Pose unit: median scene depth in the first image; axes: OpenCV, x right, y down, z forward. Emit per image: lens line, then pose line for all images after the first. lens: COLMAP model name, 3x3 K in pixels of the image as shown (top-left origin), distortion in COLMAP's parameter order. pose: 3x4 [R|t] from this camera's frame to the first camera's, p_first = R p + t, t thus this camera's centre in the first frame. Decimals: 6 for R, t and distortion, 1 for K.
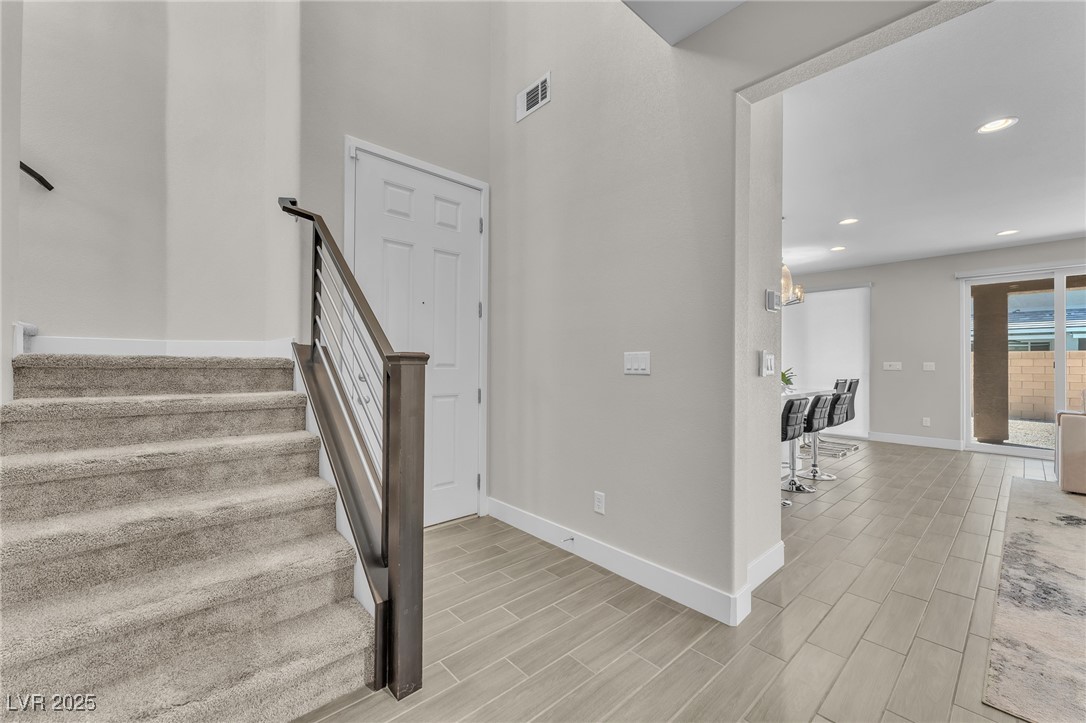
lens RADIAL K [[436.8, 0, 546.9], [0, 436.8, 362.8], [0, 0, 1]] dist [0.001431, -0.000061]
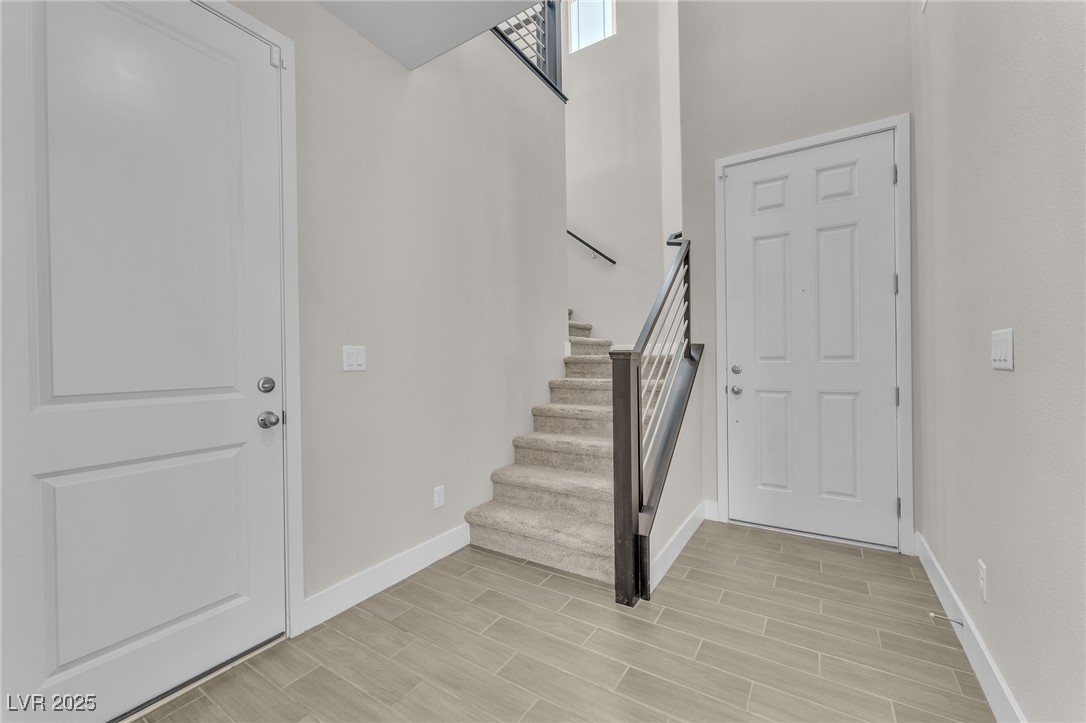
lens RADIAL K [[436.8, 0, 541.6], [0, 436.8, 362.3], [0, 0, 1]] dist [0.001431, -0.000061]
pose [[0.253064, -0.005521, -0.967434, 0.652229], [0.020469, 0.999790, -0.000351, 0.005208], [0.967233, -0.019713, 0.253124, 0.300814]]
